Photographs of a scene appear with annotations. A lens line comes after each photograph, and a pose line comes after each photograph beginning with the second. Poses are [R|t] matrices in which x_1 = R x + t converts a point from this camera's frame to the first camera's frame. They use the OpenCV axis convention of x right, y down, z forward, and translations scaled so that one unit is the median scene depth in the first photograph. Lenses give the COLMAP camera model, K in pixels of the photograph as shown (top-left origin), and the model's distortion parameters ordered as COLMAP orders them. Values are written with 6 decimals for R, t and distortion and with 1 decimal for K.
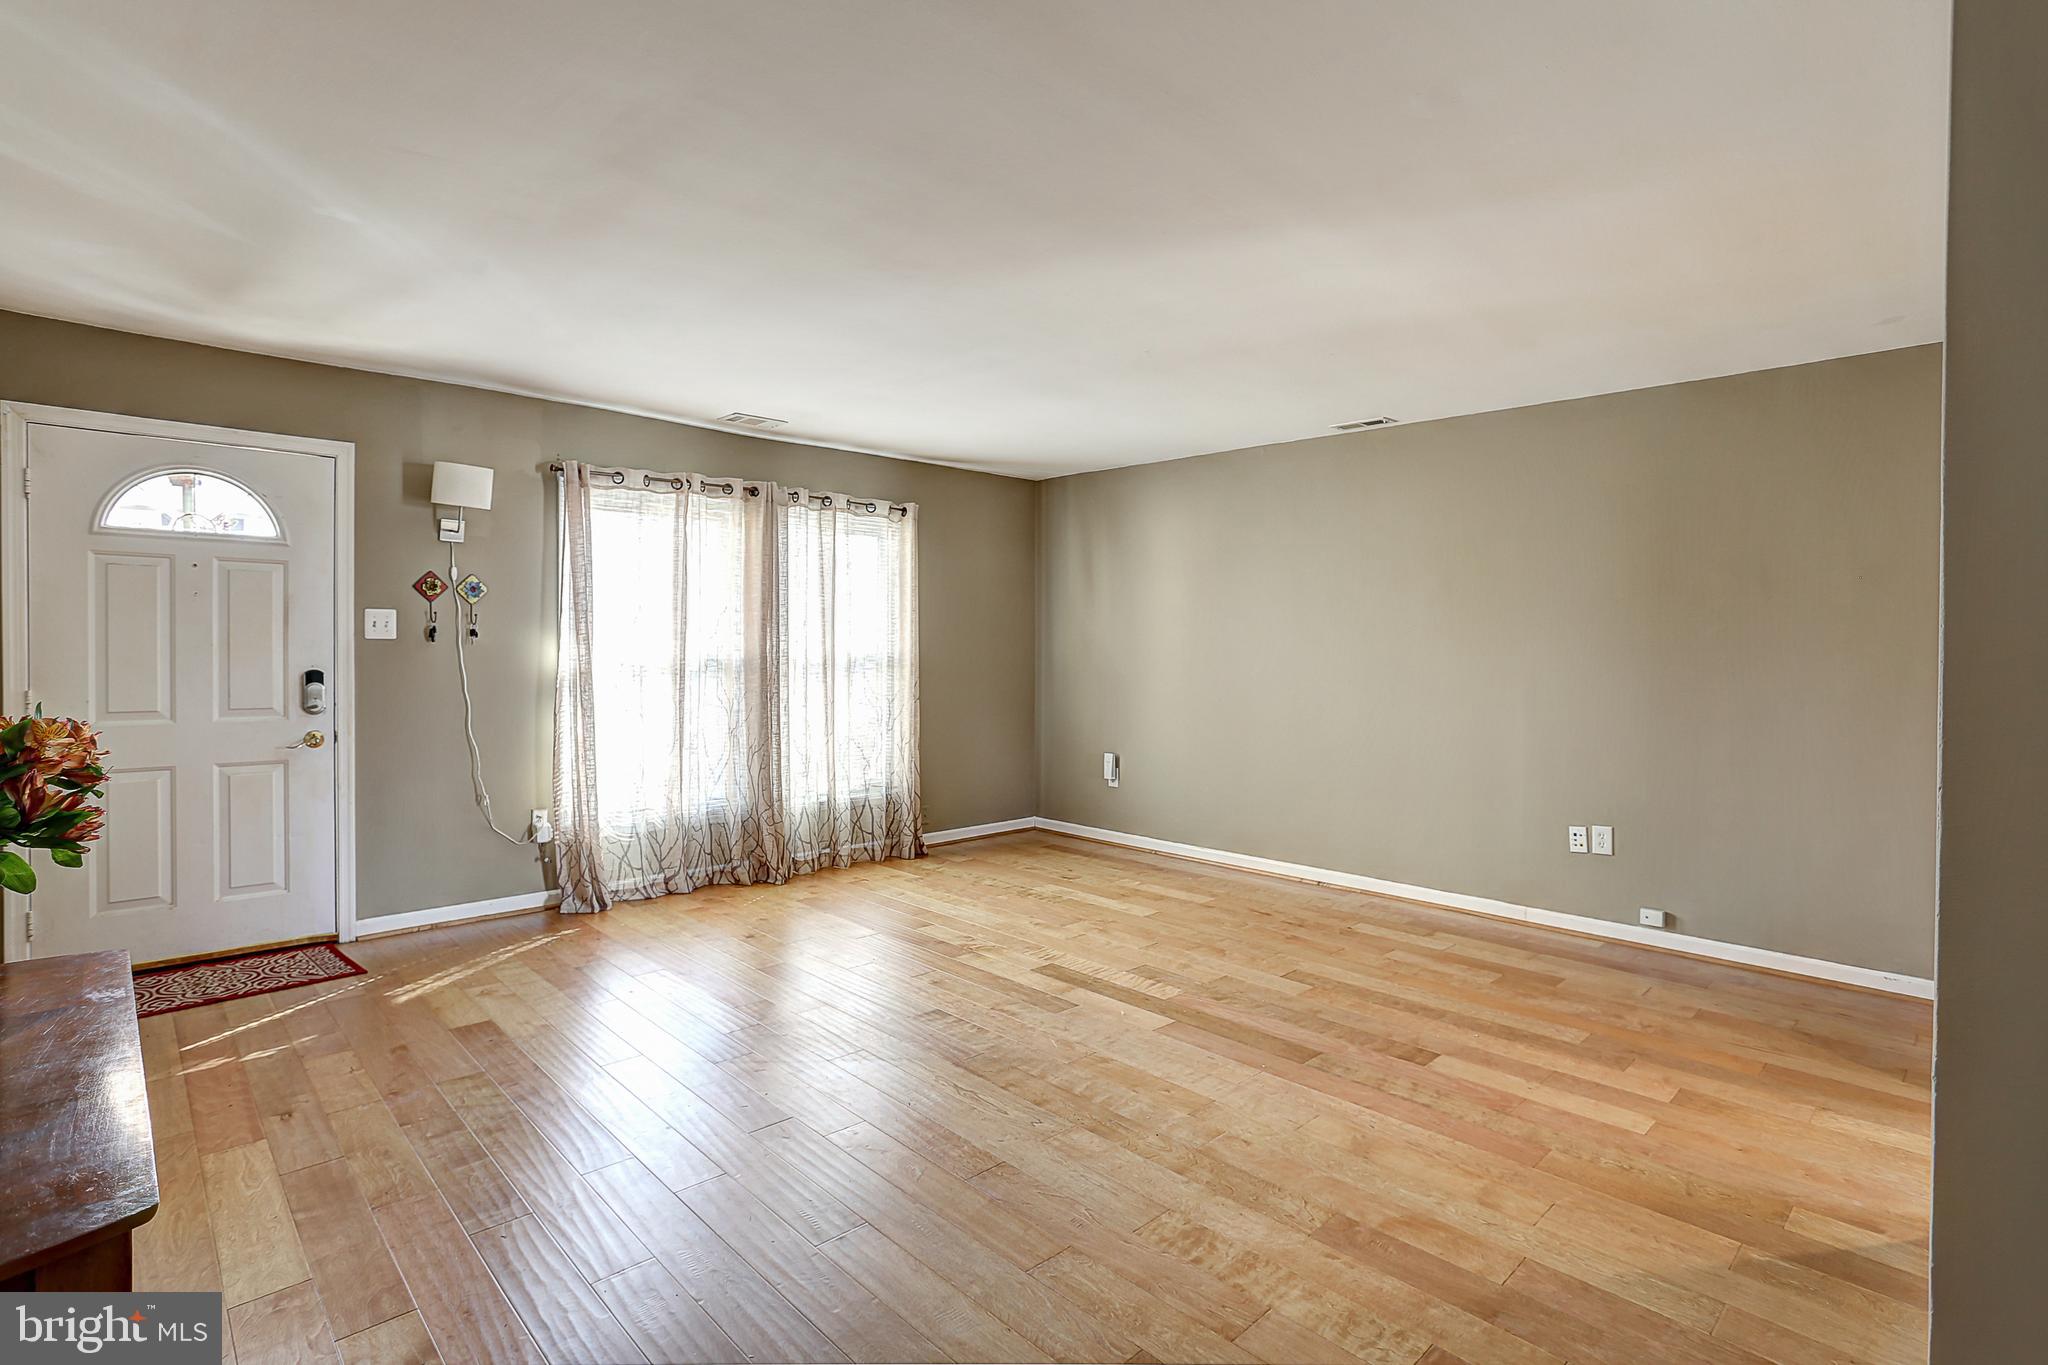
lens RADIAL K [[1002.7, 0, 1021.5], [0, 1002.7, 665.6], [0, 0, 1]] dist [-0.081111, 0.037278]
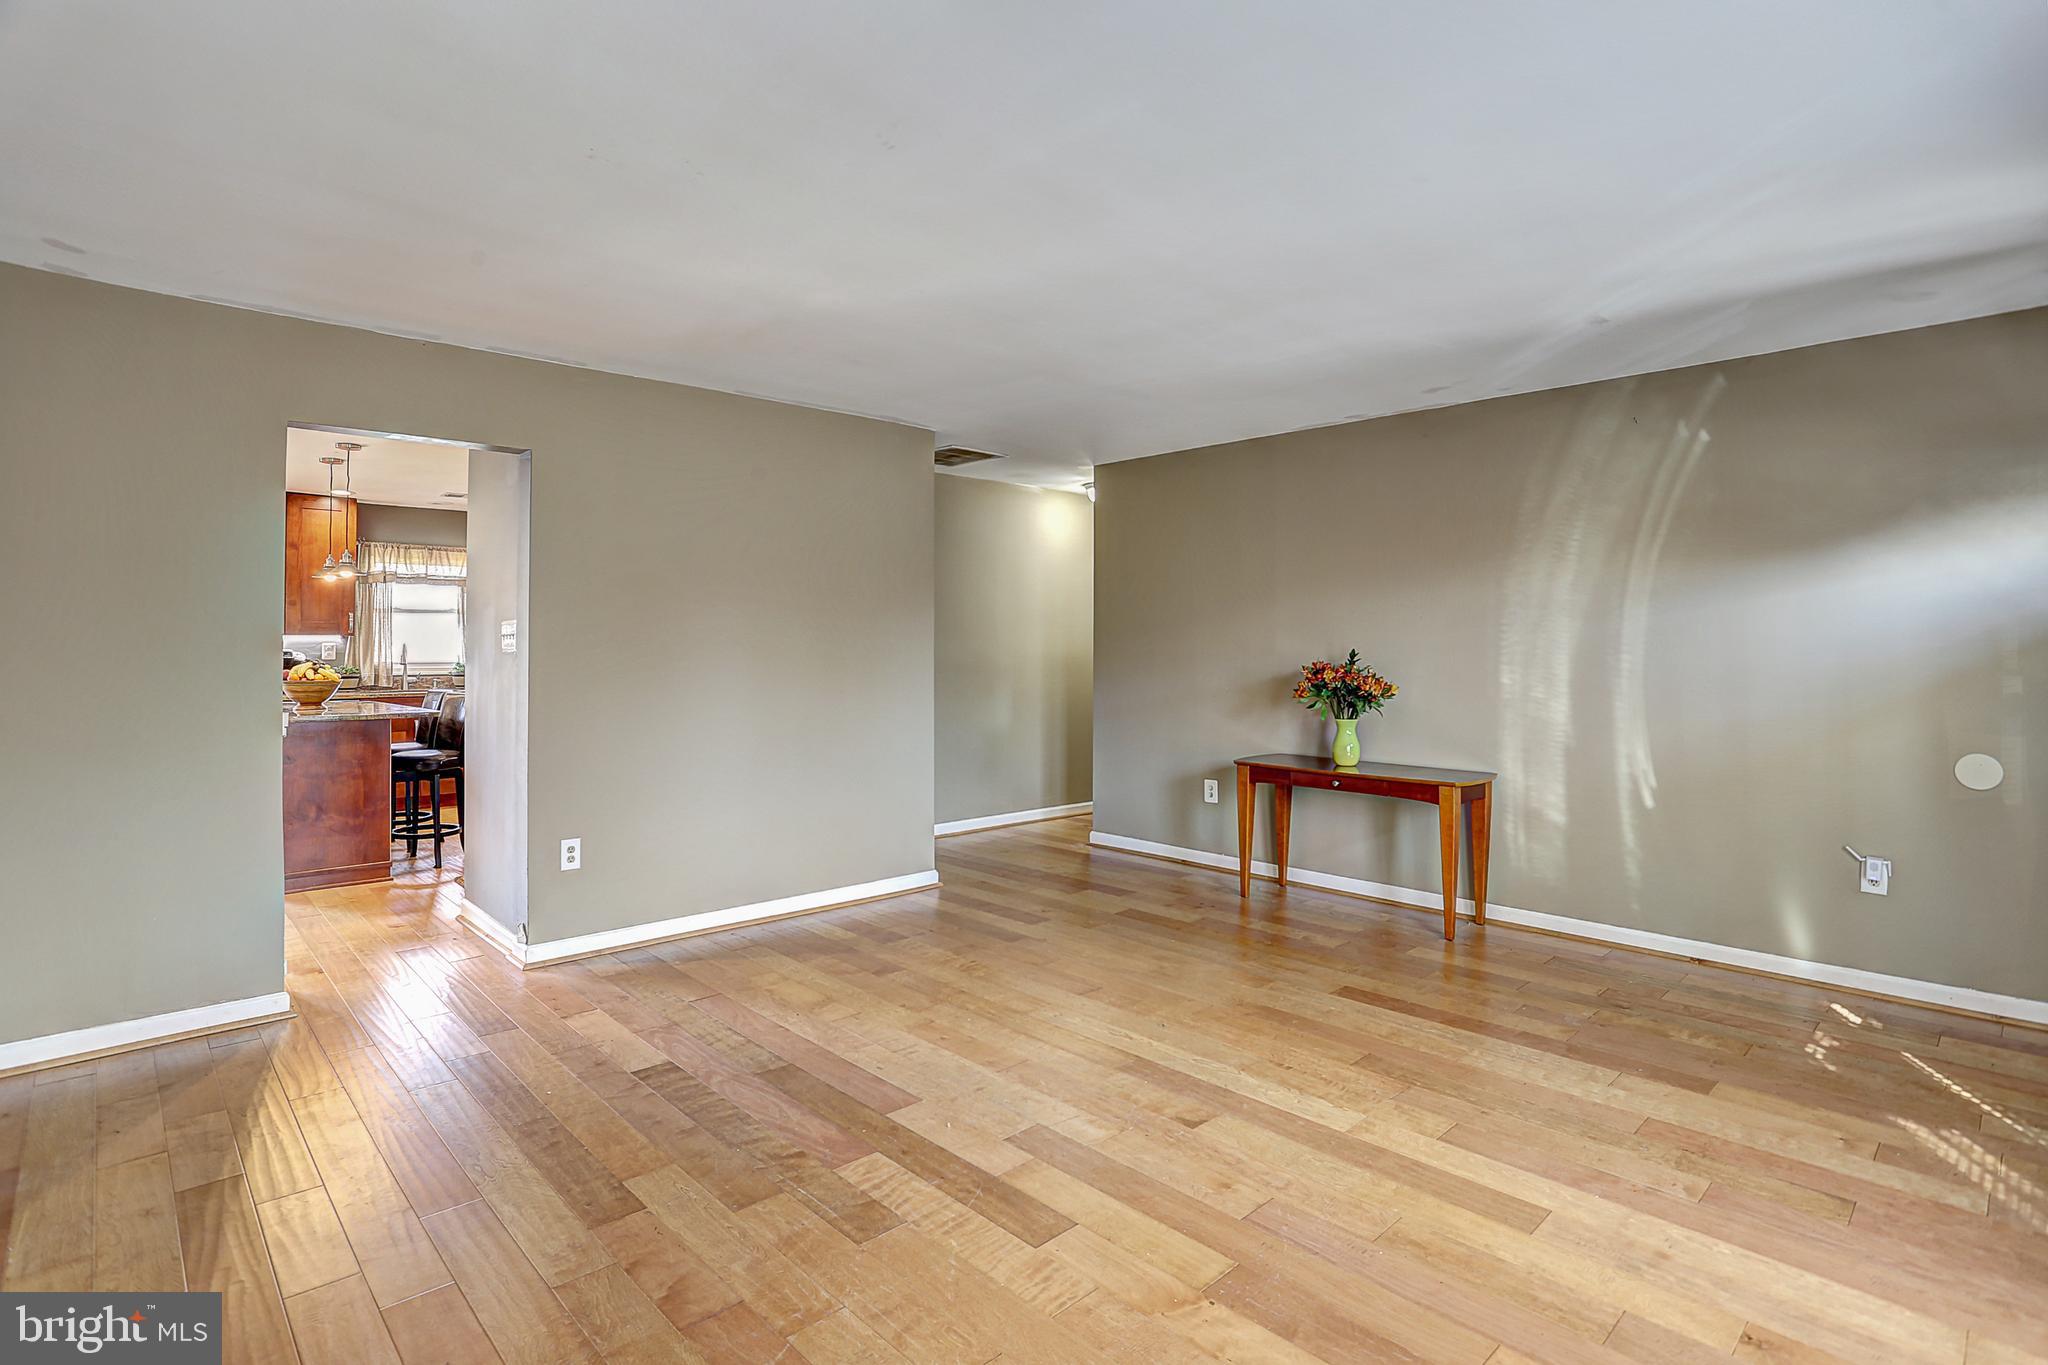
lens RADIAL K [[1002.7, 0, 1021.5], [0, 1002.7, 665.6], [0, 0, 1]] dist [-0.081111, 0.037278]
pose [[-0.999937, -0.009006, 0.006634, 0.044139], [-0.008756, 0.999287, 0.036738, -0.030867], [-0.006960, 0.036678, -0.999303, 1.734625]]
